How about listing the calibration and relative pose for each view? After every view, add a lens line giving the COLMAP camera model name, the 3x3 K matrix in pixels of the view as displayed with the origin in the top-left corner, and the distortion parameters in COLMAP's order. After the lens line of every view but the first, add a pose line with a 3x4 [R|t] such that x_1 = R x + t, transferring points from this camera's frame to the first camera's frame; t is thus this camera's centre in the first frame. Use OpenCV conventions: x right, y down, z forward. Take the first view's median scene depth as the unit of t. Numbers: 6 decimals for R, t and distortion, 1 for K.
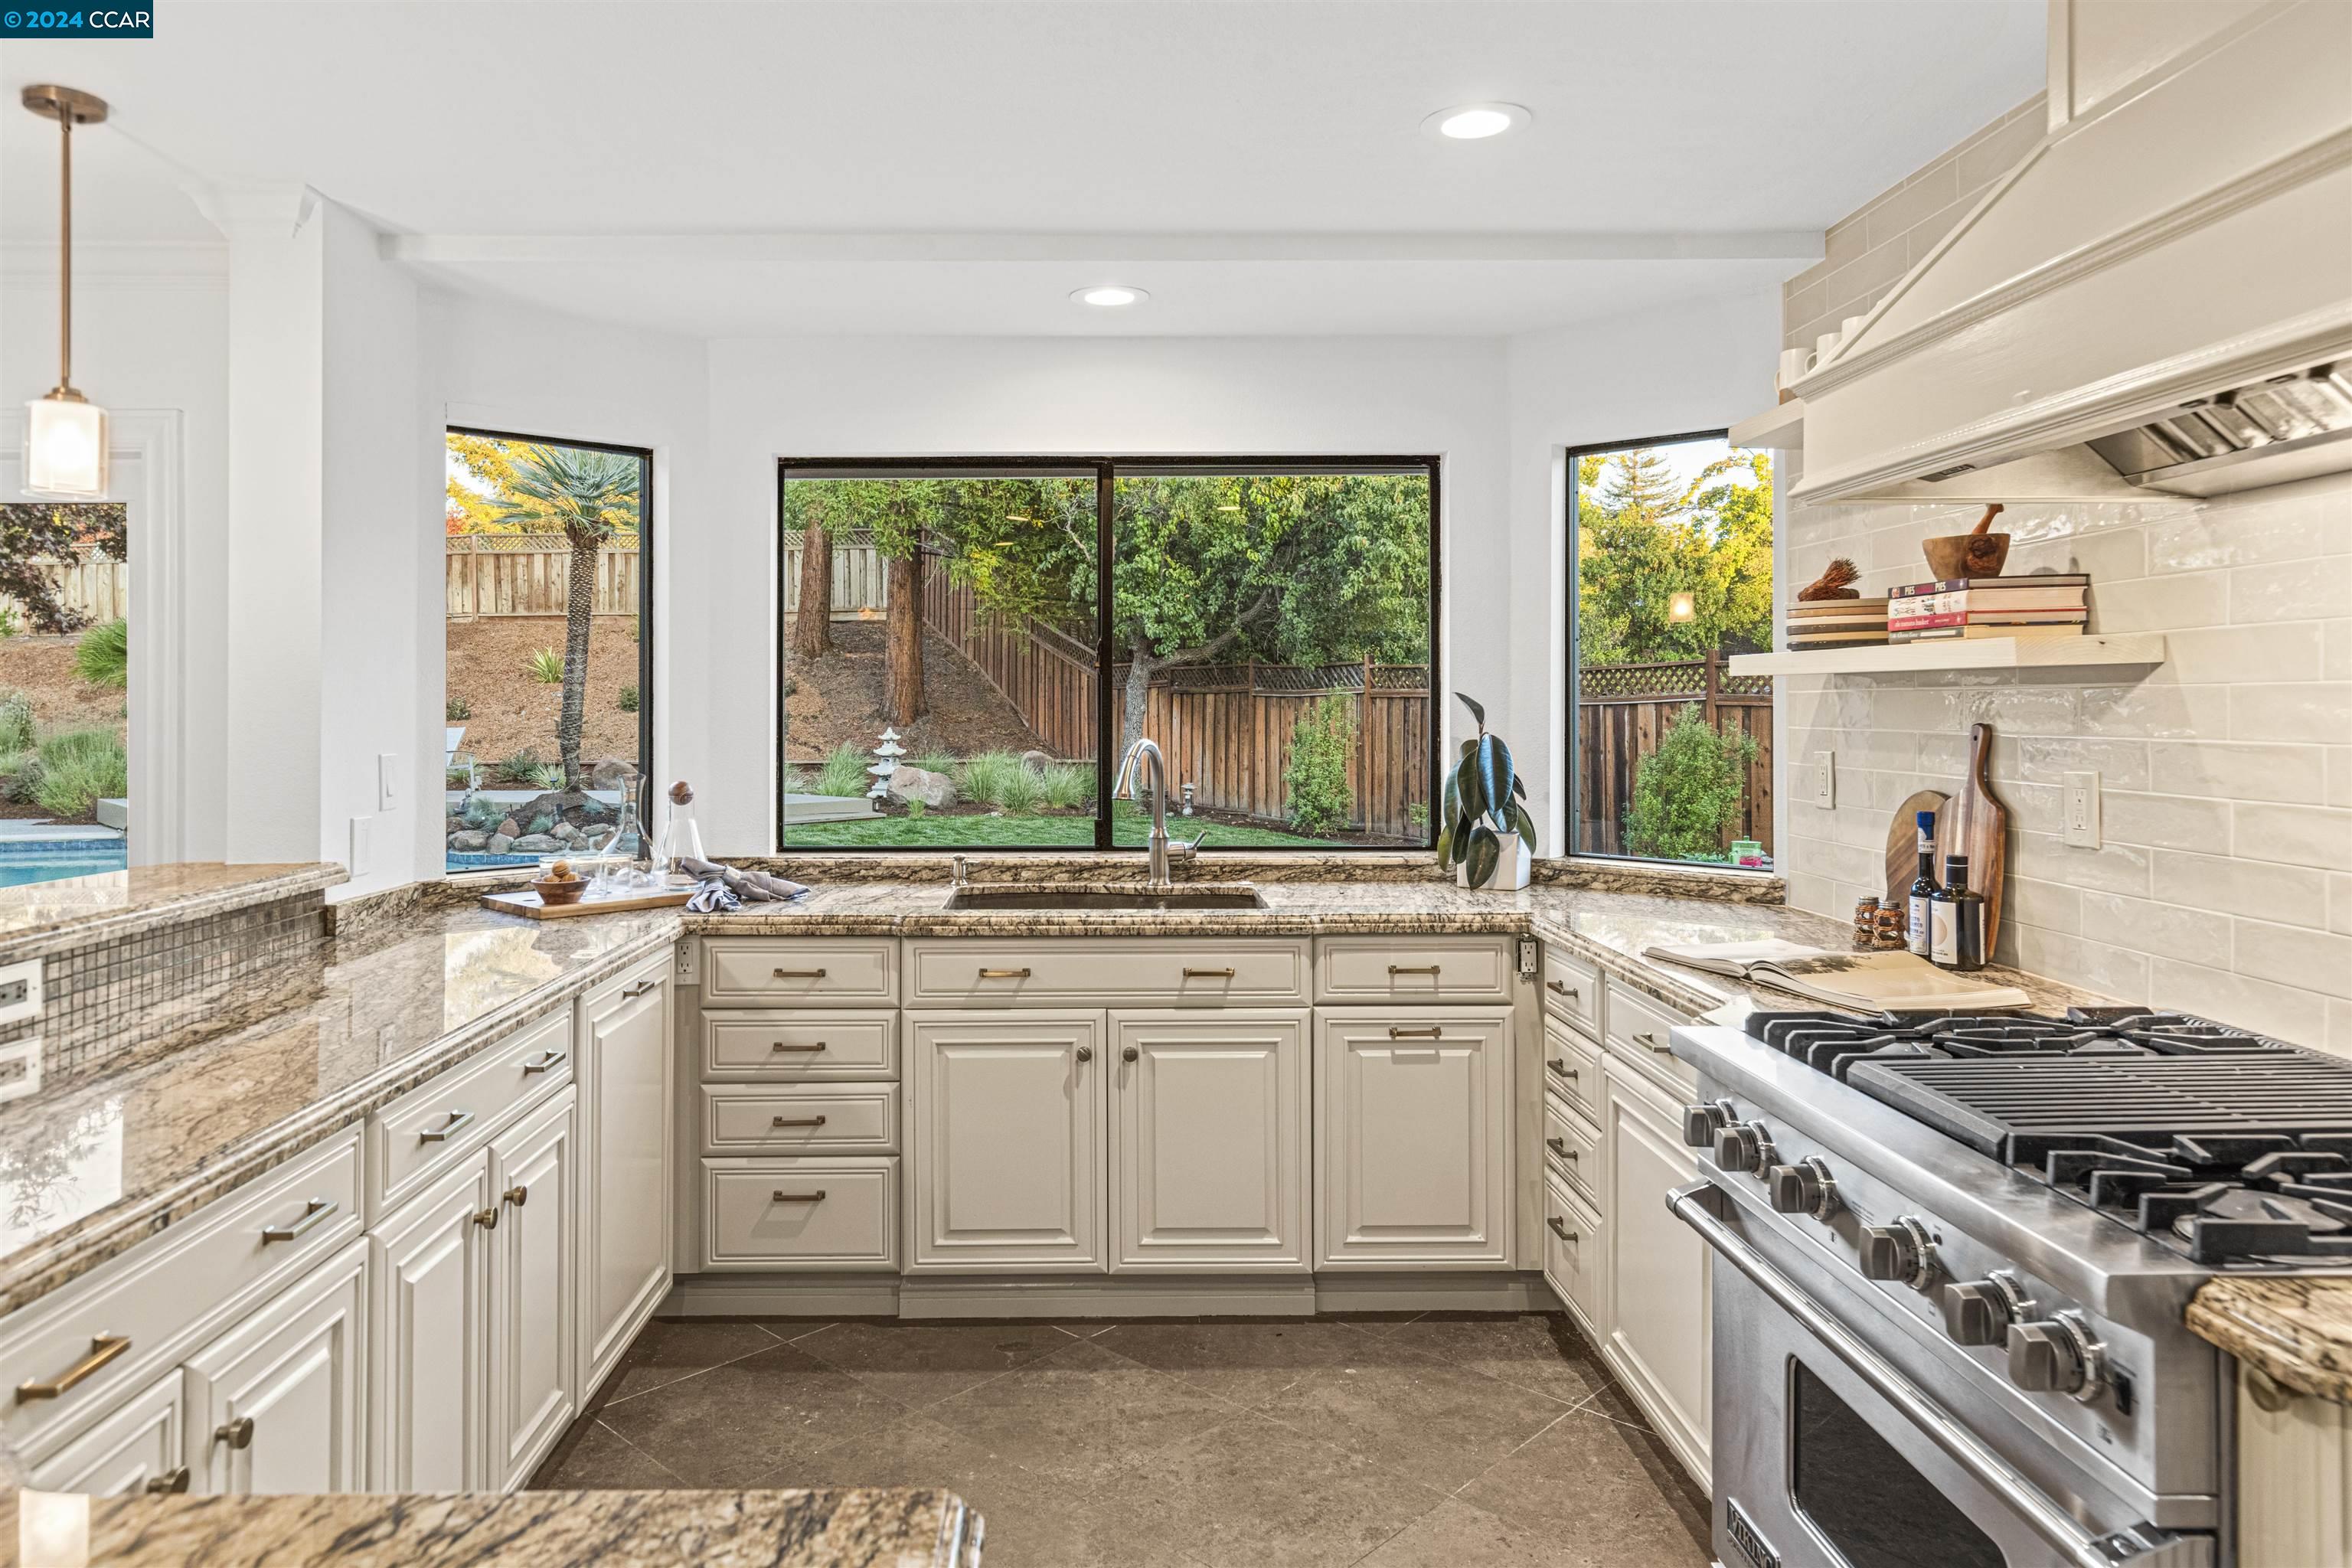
lens RADIAL K [[1498.0, 0, 1095.4], [0, 1498.0, 691.6], [0, 0, 1]] dist [0.007173, 0.003454]
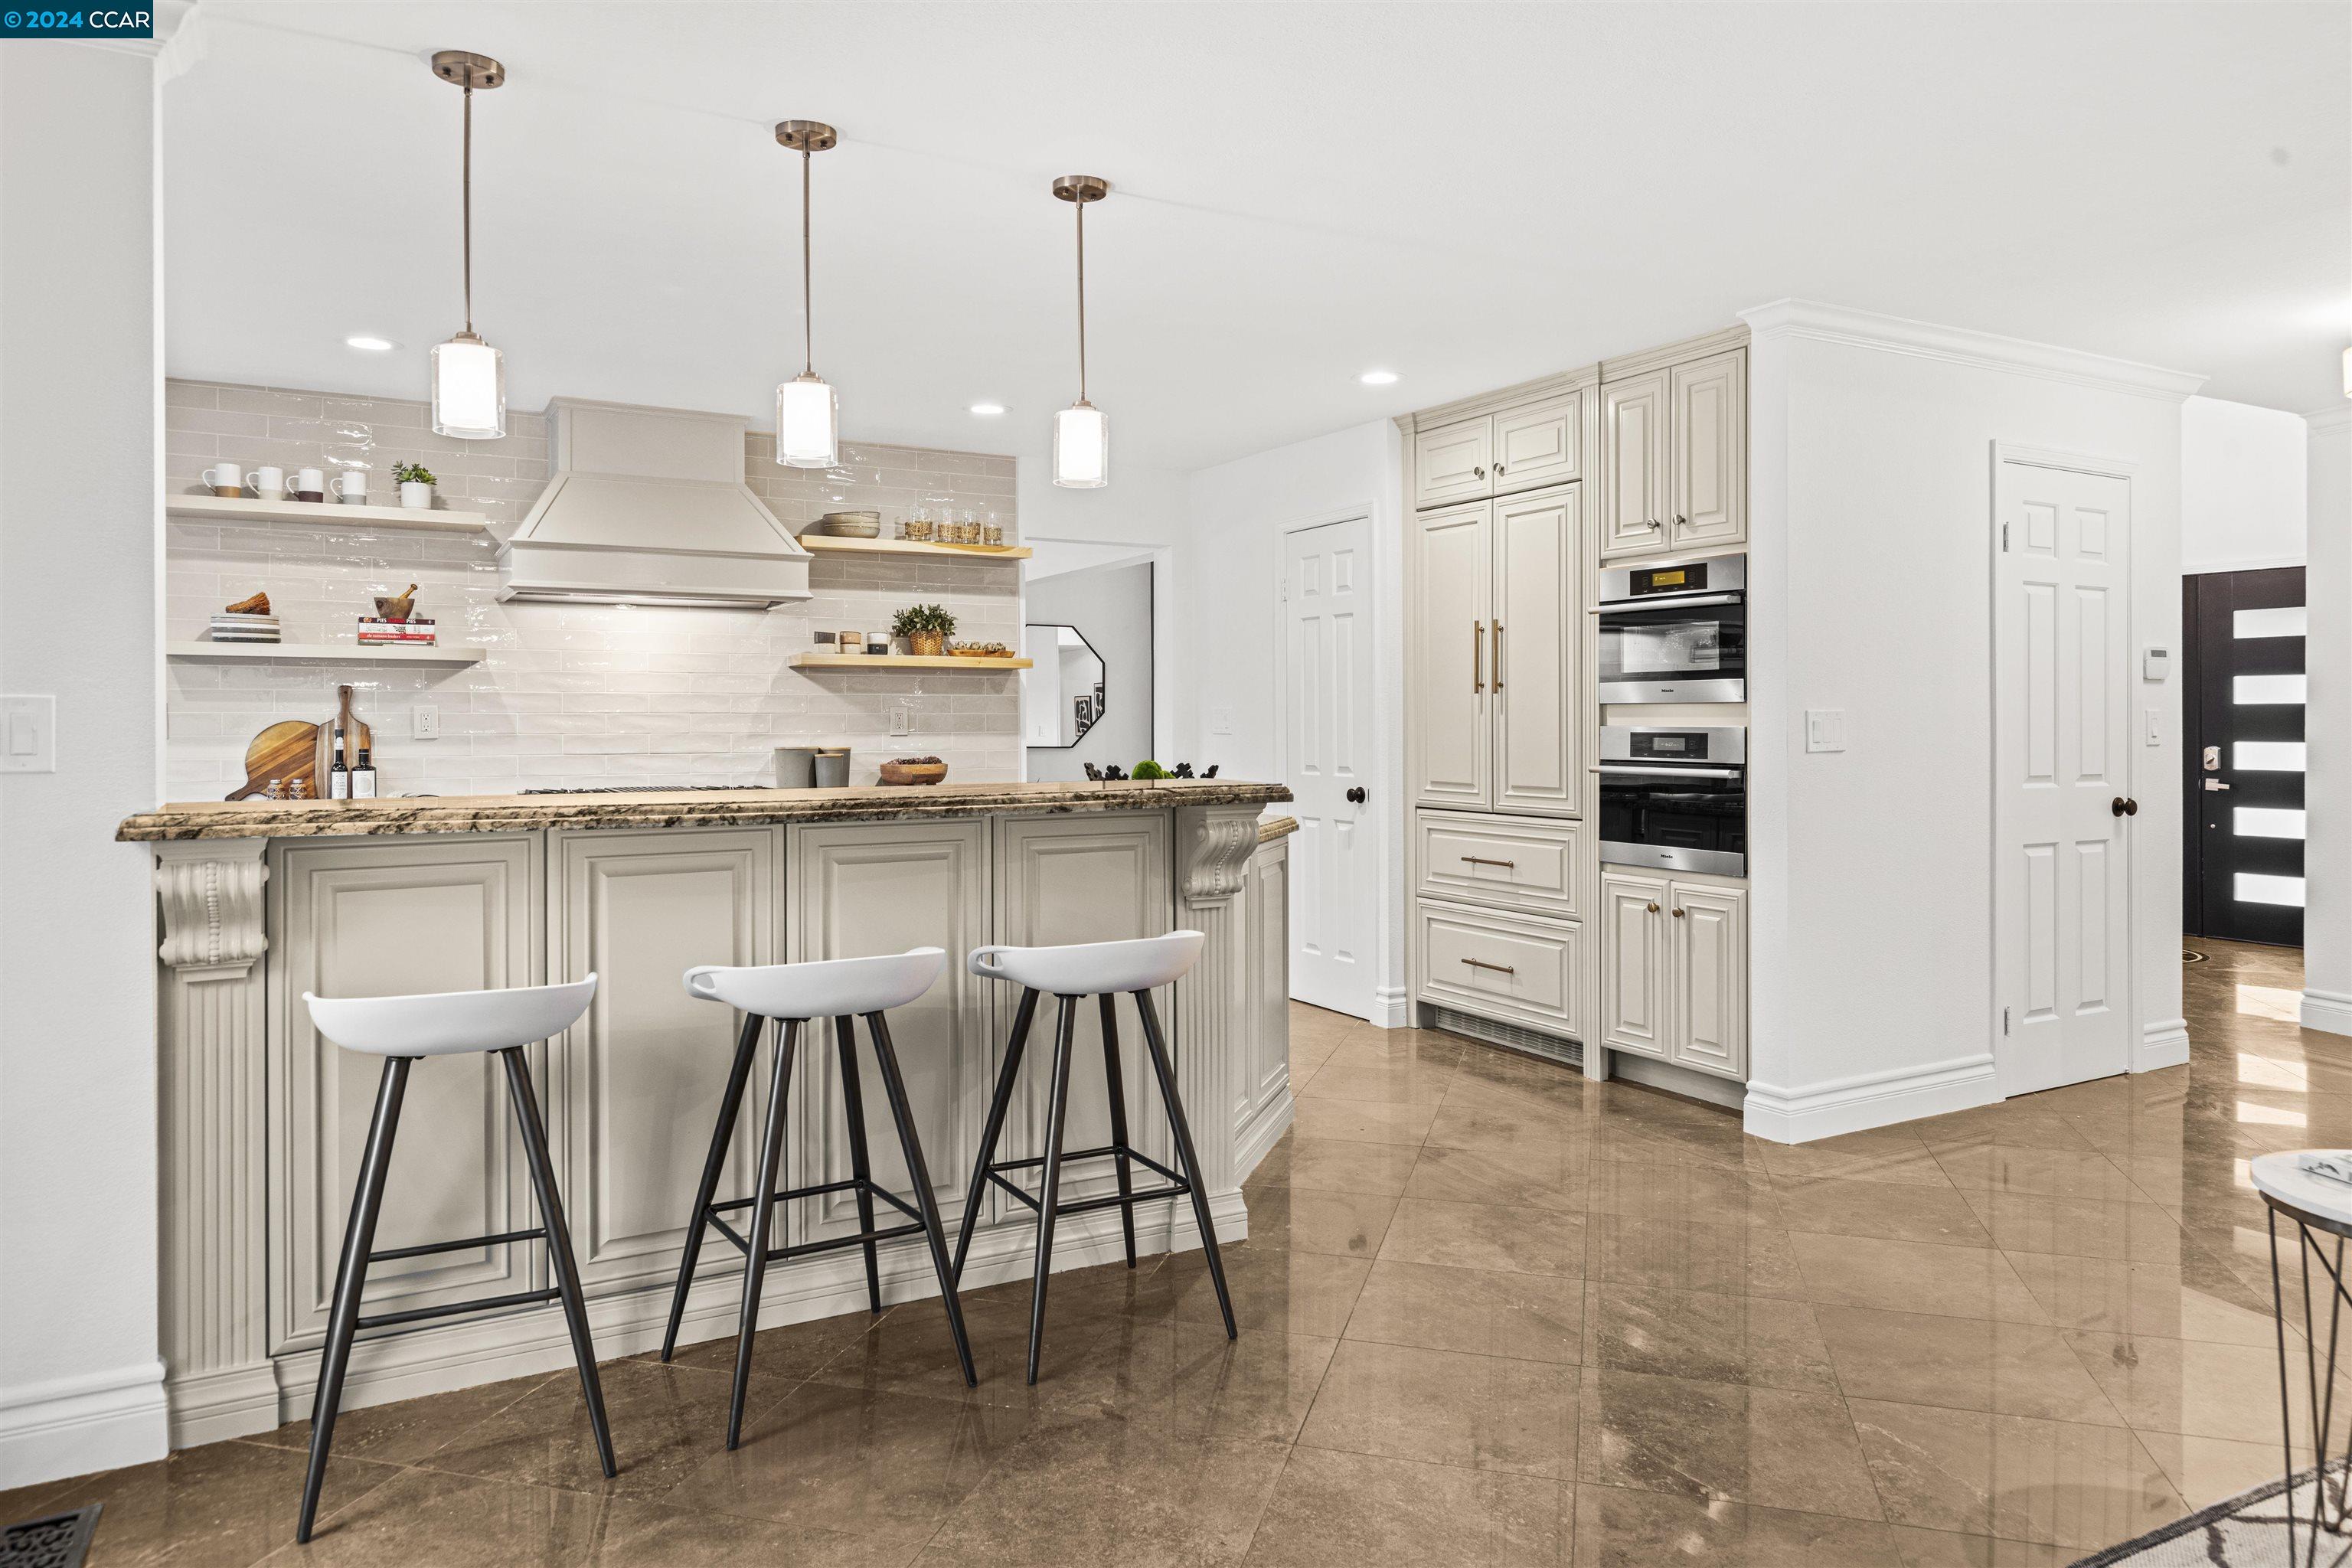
lens RADIAL K [[1531.6, 0, 1194.2], [0, 1531.6, 720.2], [0, 0, 1]] dist [0.005922, -0.001502]
pose [[-0.498902, 0.002952, 0.866653, -1.449714], [-0.005468, 0.999964, -0.006554, 0.061400], [-0.866641, -0.008009, -0.498868, 0.842281]]
